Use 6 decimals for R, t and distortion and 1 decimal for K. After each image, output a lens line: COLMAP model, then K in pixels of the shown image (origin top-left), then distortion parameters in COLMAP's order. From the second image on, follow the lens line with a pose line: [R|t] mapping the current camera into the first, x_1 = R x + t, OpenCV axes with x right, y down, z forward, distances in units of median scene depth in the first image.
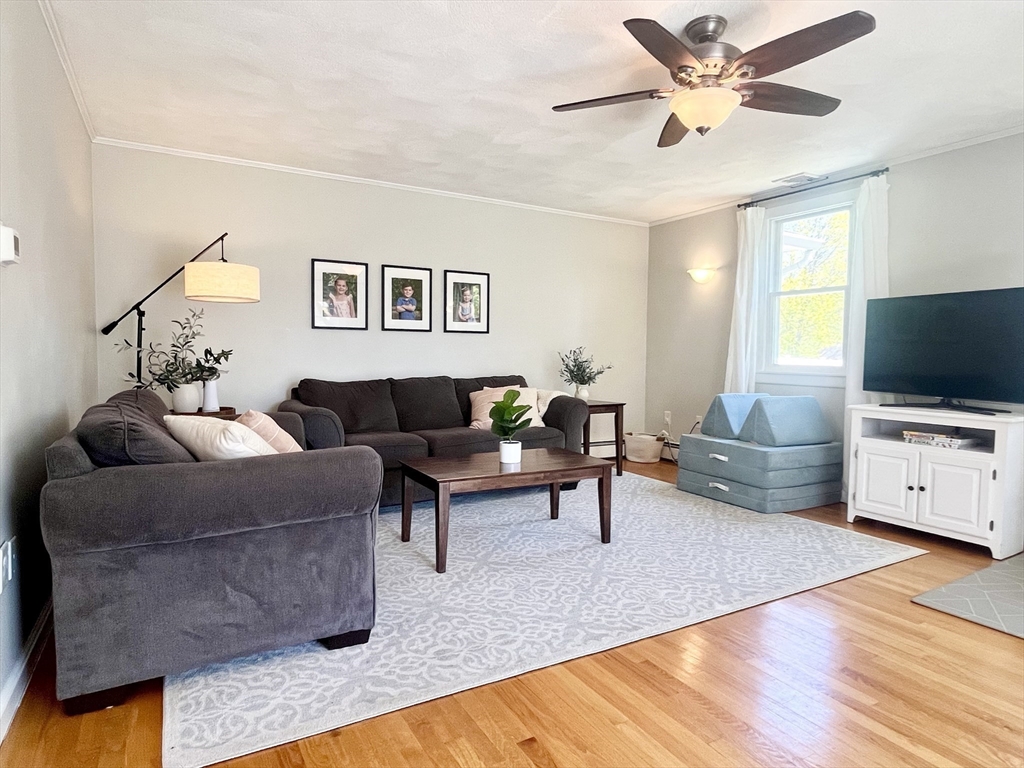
lens RADIAL K [[595.2, 0, 512.0], [0, 595.2, 384.0], [0, 0, 1]] dist [0.003225, 0.001018]
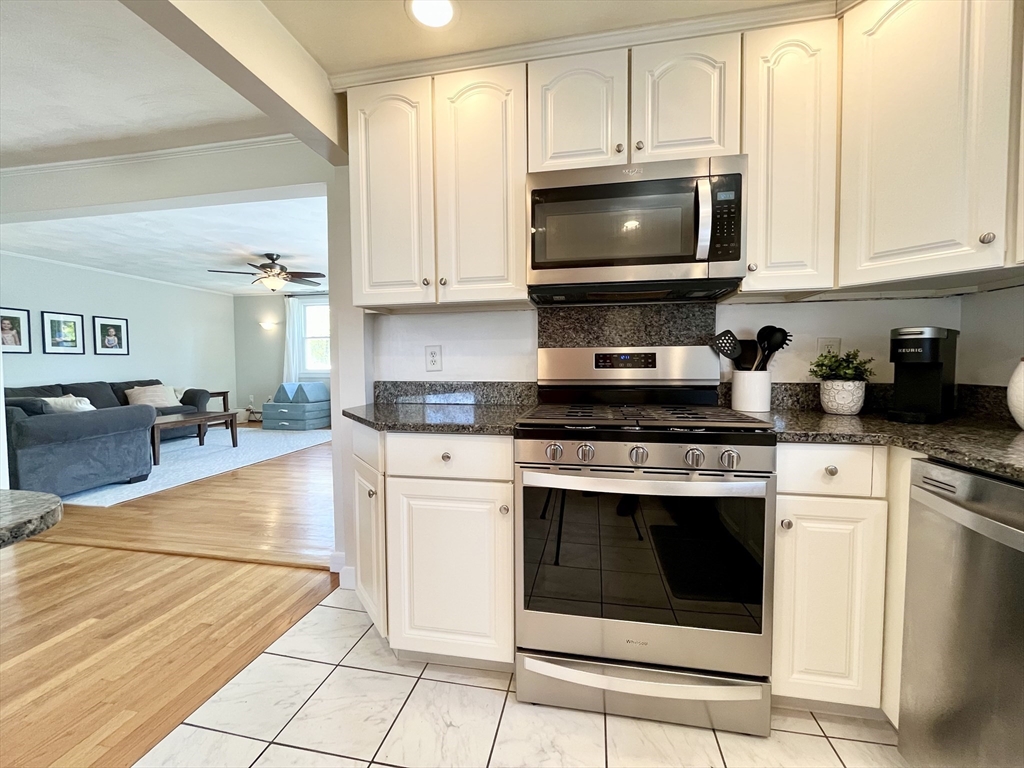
lens RADIAL K [[413.7, 0, 515.1], [0, 413.7, 380.2], [0, 0, 1]] dist [-0.003143, -0.000223]
pose [[0.645040, -0.046806, 0.762714, -0.253104], [0.052411, 0.998482, 0.016950, 0.024840], [-0.762349, 0.029042, 0.646514, -0.630586]]
